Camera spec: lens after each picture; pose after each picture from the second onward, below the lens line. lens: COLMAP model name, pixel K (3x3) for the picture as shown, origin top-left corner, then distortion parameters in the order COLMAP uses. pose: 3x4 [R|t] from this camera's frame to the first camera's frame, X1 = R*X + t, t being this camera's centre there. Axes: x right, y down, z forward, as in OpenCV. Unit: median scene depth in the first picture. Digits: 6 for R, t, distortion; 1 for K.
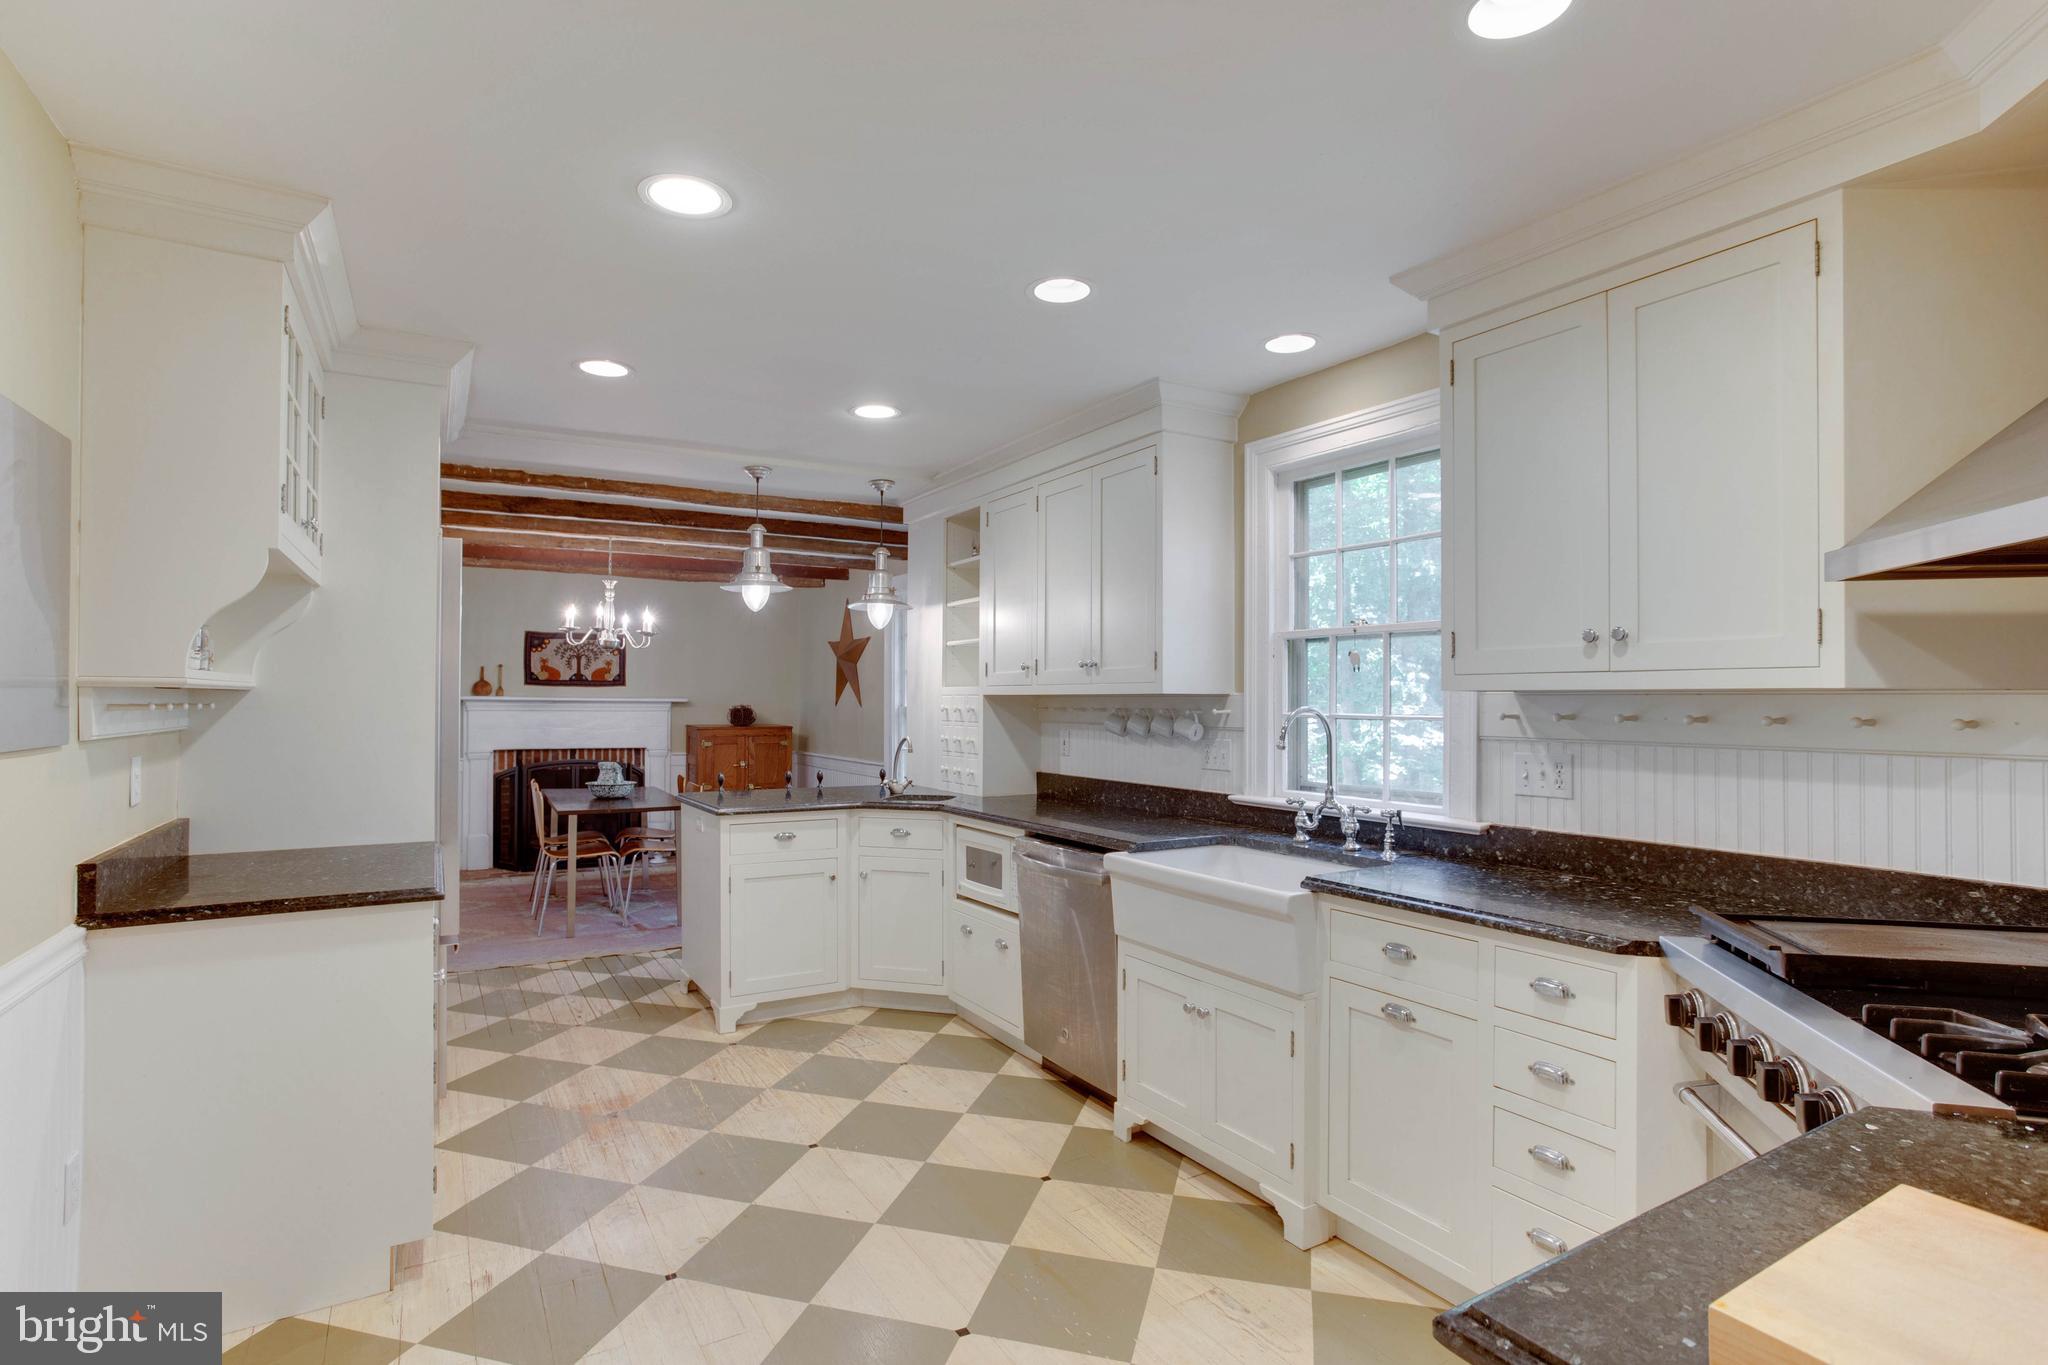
lens RADIAL K [[1001.0, 0, 1028.6], [0, 1001.0, 698.8], [0, 0, 1]] dist [-0.000893, 0.003548]
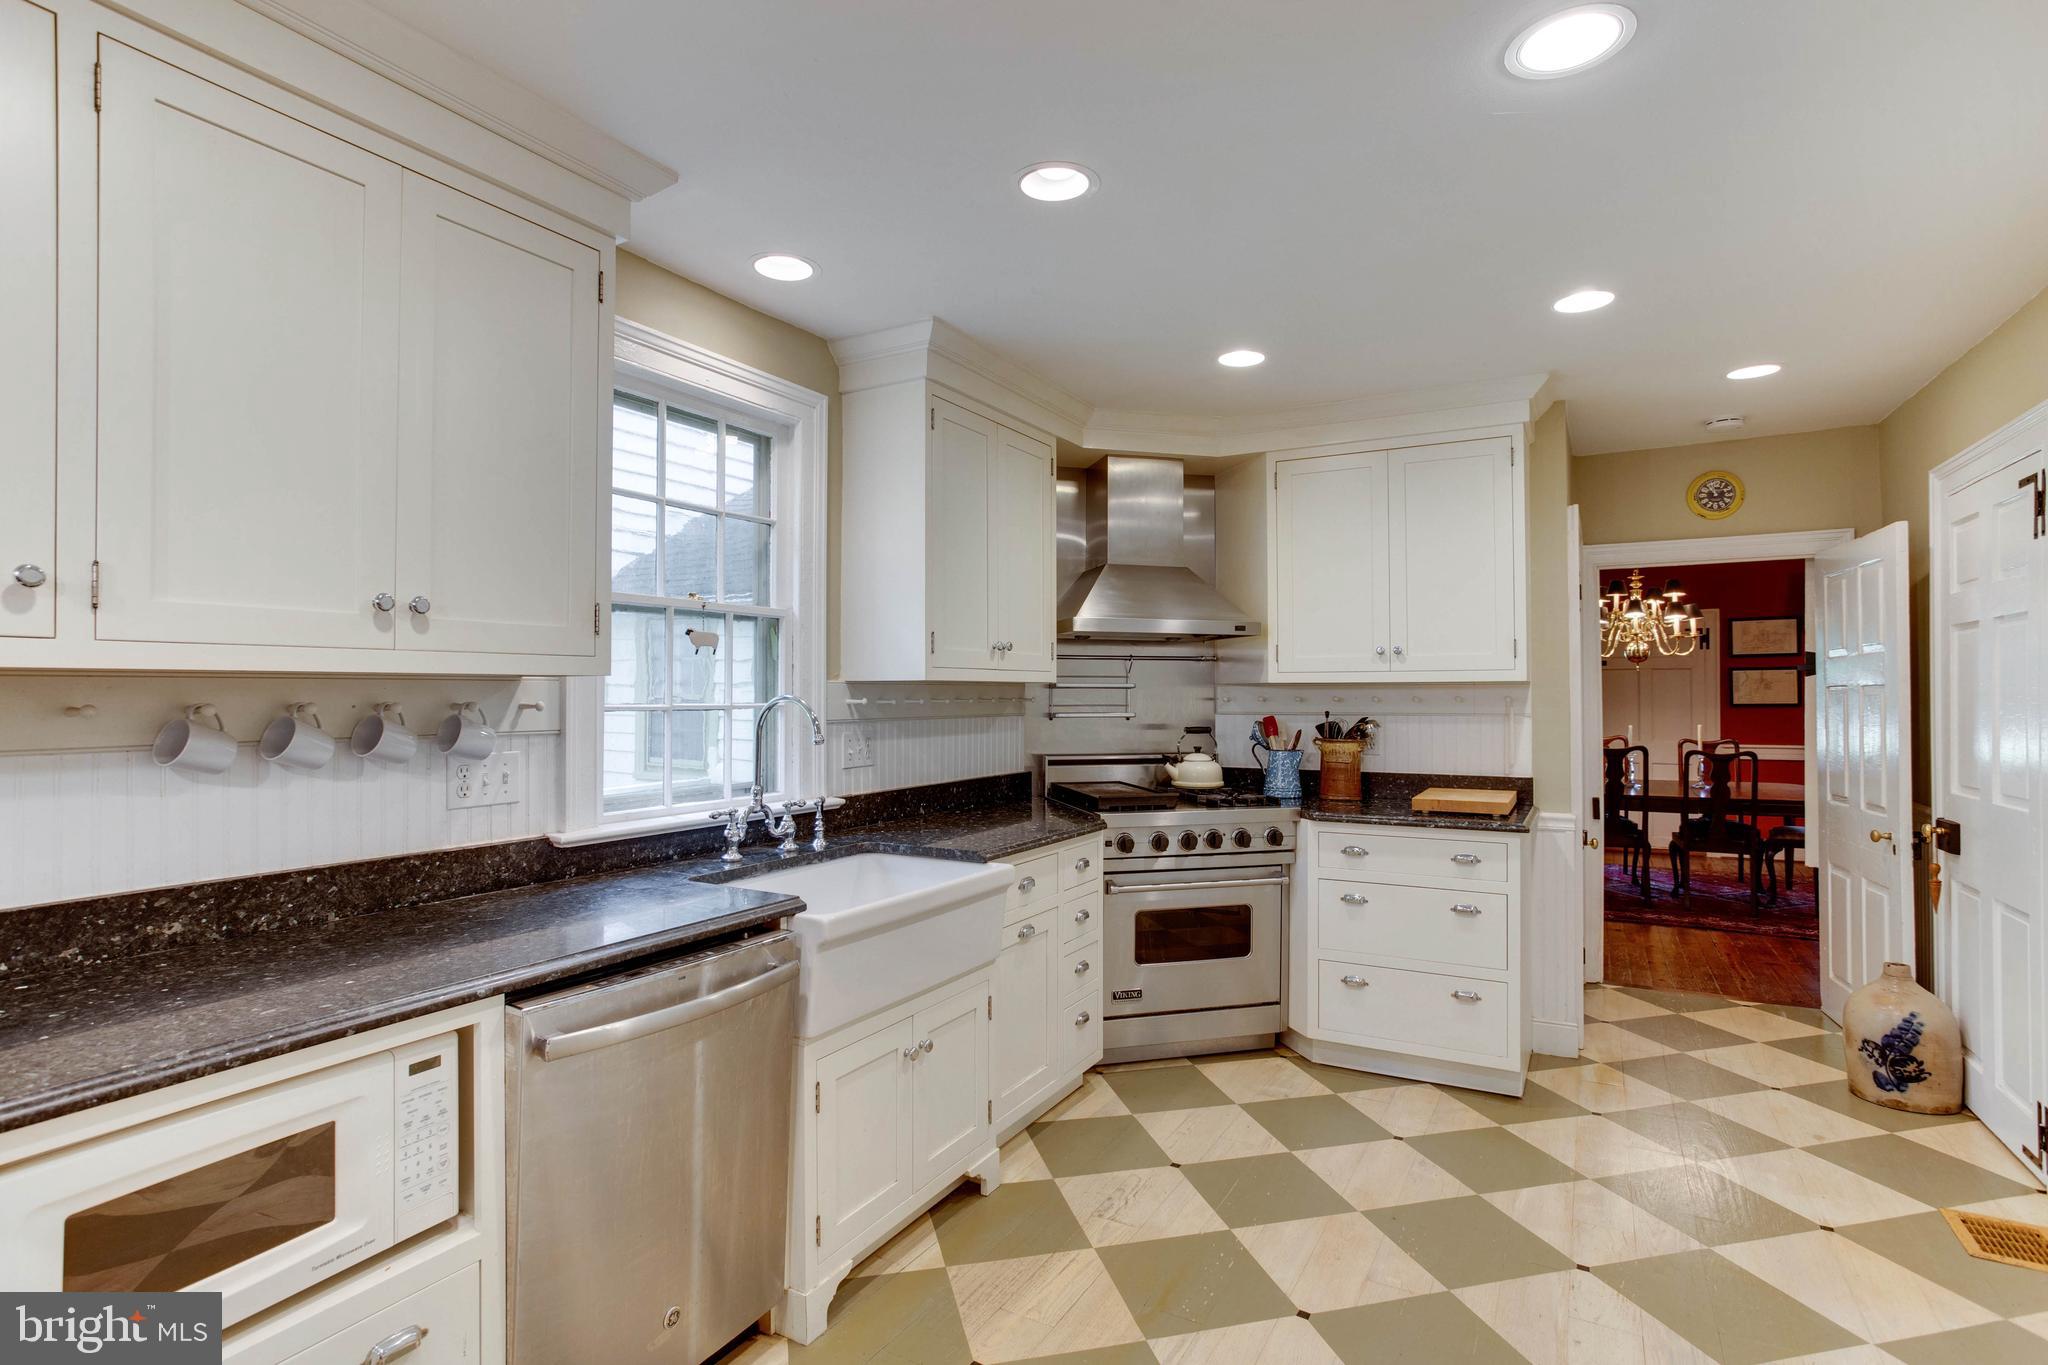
lens RADIAL K [[1001.0, 0, 1031.4], [0, 1001.0, 674.7], [0, 0, 1]] dist [-0.000893, 0.003548]
pose [[-0.481698, 0.002653, 0.876333, -0.585035], [-0.015832, 0.999806, -0.011730, -0.003188], [-0.876194, -0.019524, -0.481562, 1.232803]]
